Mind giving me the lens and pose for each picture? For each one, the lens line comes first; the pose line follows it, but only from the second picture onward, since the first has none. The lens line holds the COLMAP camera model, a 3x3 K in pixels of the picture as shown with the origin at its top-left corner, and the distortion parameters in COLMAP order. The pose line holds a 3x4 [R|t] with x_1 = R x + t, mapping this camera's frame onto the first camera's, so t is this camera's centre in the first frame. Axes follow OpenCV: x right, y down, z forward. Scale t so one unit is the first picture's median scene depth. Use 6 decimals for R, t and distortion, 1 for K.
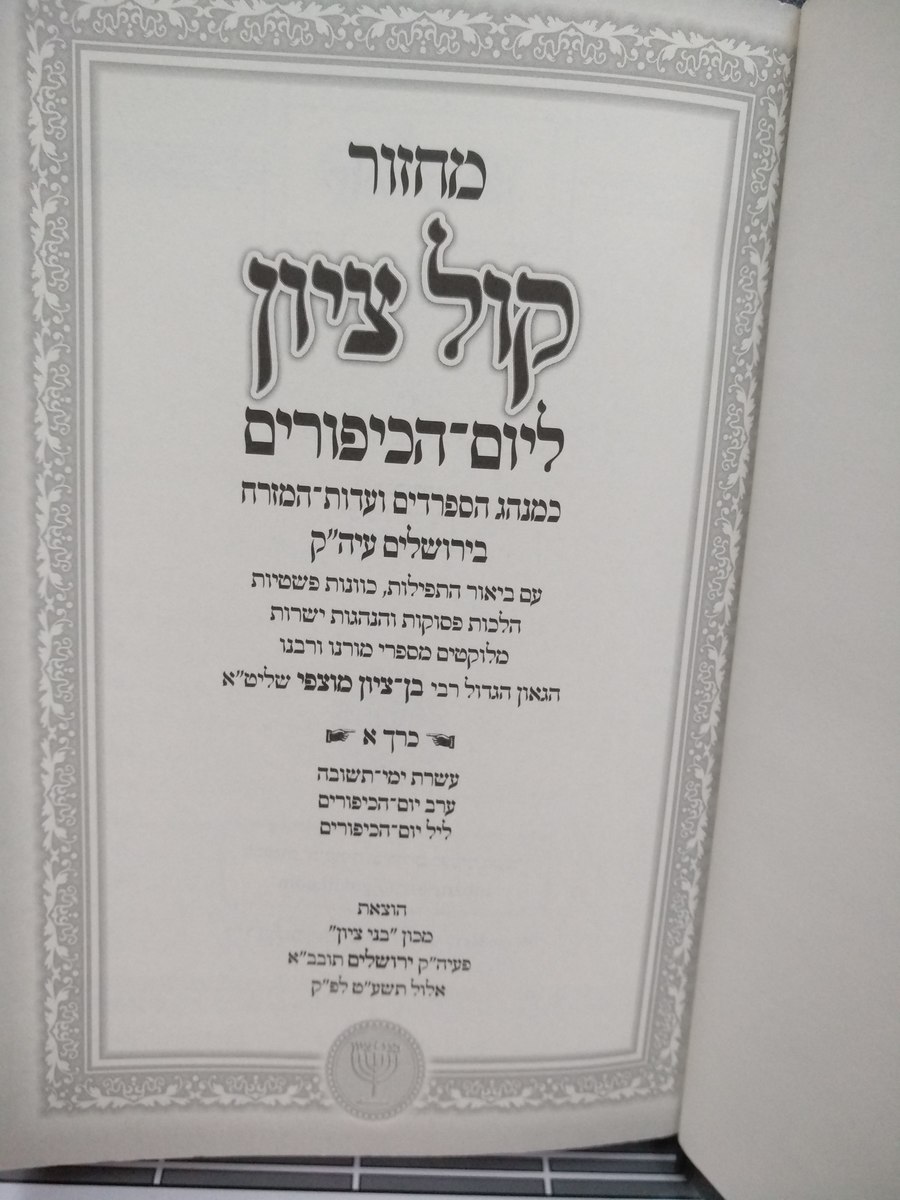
lens RADIAL K [[833.7, 0, 450.0], [0, 833.7, 600.0], [0, 0, 1]] dist [-0.006301, -0.004032]
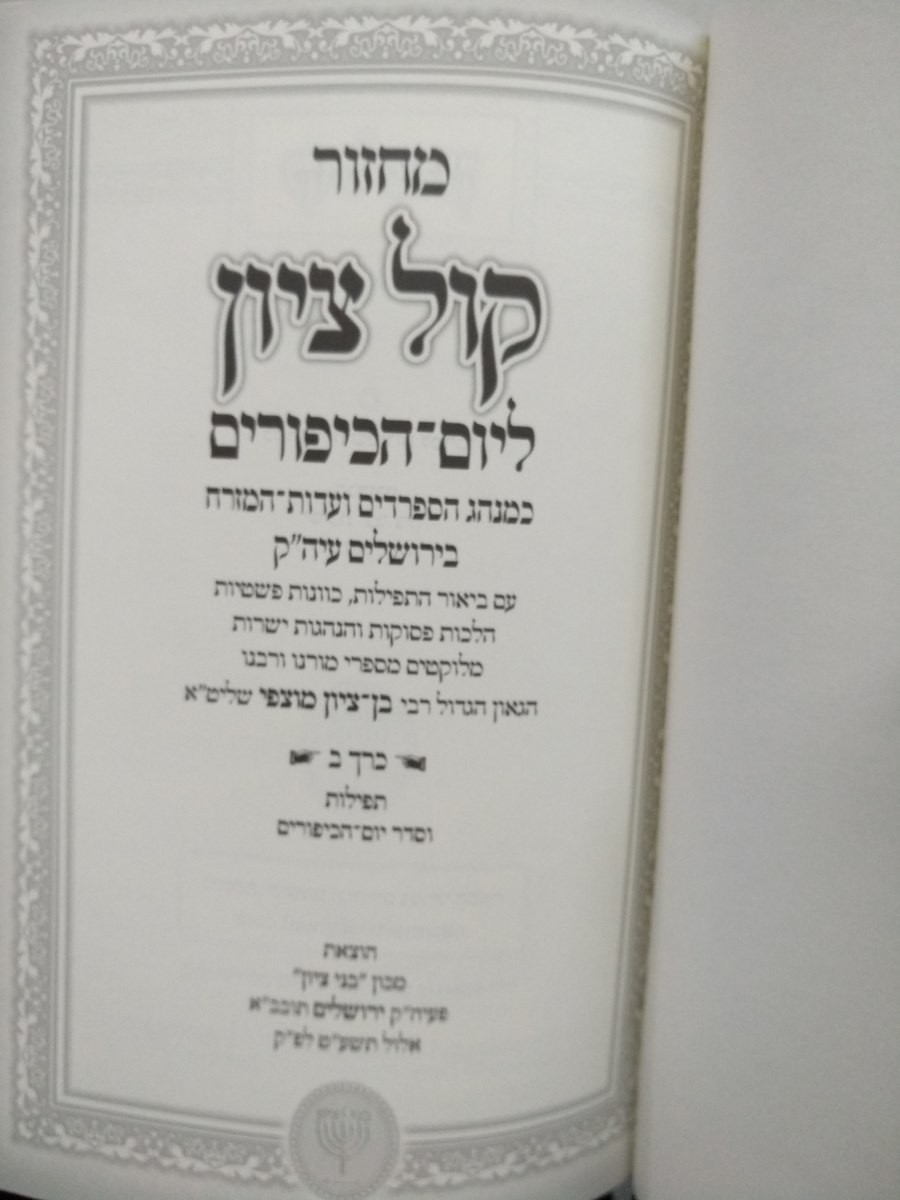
lens RADIAL K [[769.8, 0, 450.0], [0, 769.8, 600.0], [0, 0, 1]] dist [-0.003053, -0.001634]
pose [[0.999329, -0.020613, 0.030284, 0.007397], [0.020366, 0.999757, 0.008455, -0.014060], [-0.030451, -0.007832, 0.999506, 0.114769]]
